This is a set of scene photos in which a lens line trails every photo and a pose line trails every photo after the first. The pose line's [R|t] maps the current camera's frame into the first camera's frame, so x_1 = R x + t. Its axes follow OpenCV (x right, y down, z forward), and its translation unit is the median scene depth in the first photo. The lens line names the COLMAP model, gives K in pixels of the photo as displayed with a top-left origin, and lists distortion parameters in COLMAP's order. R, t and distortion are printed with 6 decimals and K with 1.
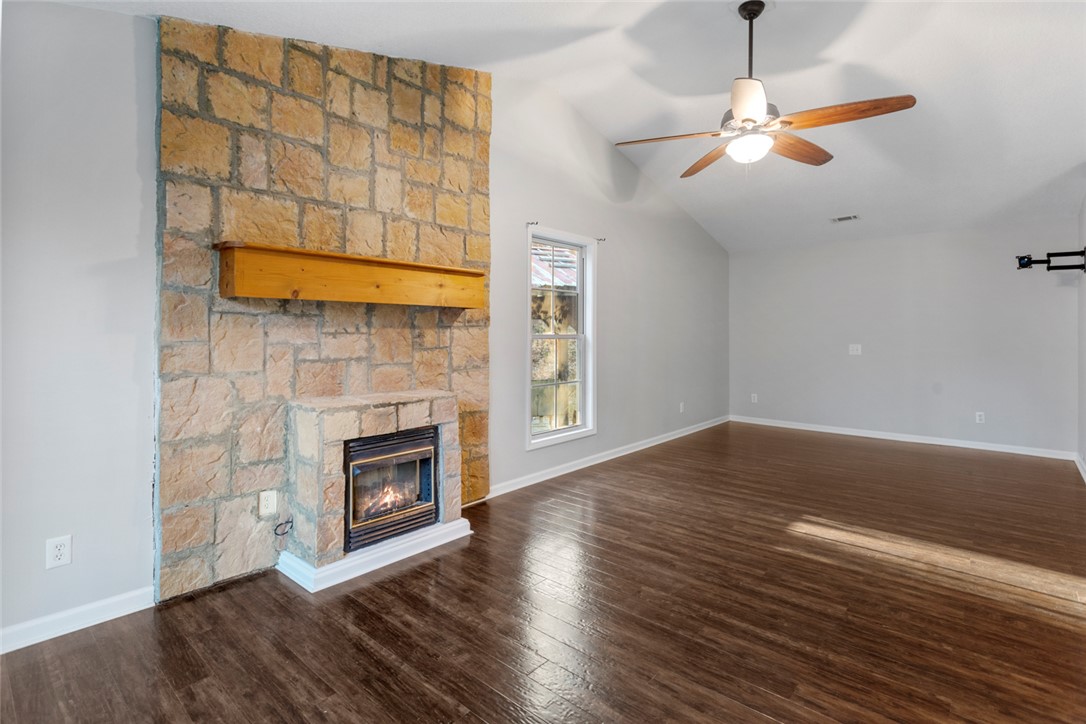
lens RADIAL K [[526.1, 0, 537.1], [0, 526.1, 326.8], [0, 0, 1]] dist [0.000686, 0.000946]
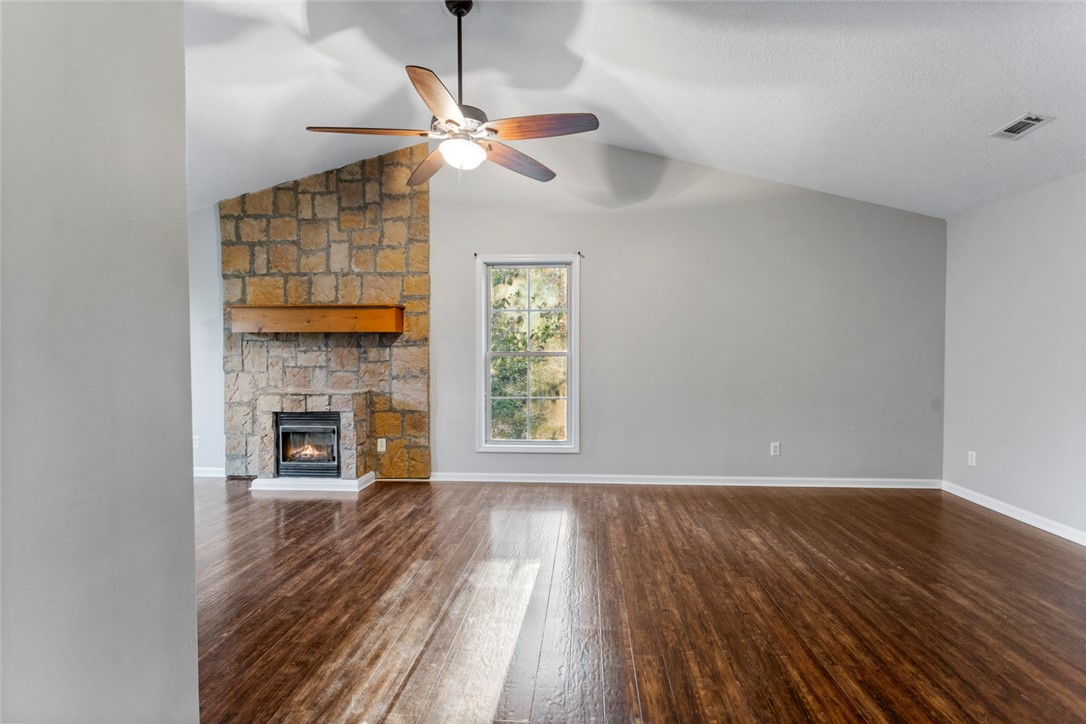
lens RADIAL K [[521.3, 0, 543.0], [0, 521.3, 362.0], [0, 0, 1]] dist [0.001974, 0.000520]
pose [[0.600917, 0.014416, -0.799181, 1.346608], [0.011019, 0.999593, 0.026316, 0.011700], [0.799235, -0.024620, 0.600514, 0.585365]]
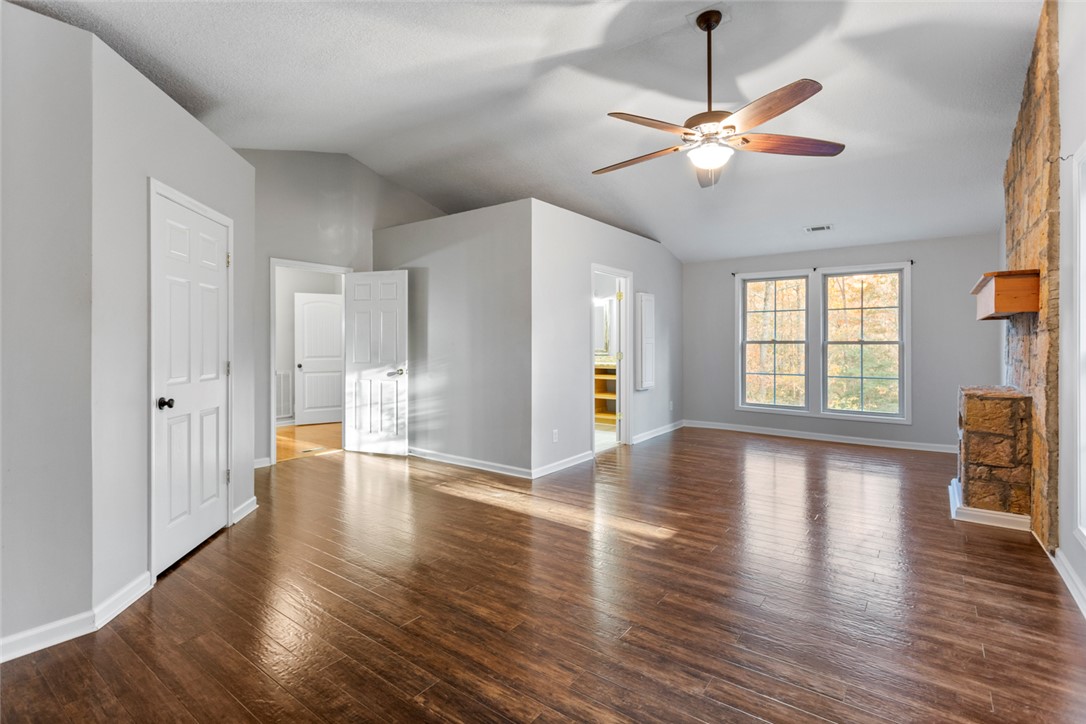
lens RADIAL K [[518.8, 0, 544.3], [0, 518.8, 341.4], [0, 0, 1]] dist [0.005185, 0.000615]
pose [[-0.996197, 0.000009, -0.087129, 0.866163], [0.000867, 0.999952, -0.009805, 0.027502], [0.087125, -0.009843, -0.996149, 2.107588]]
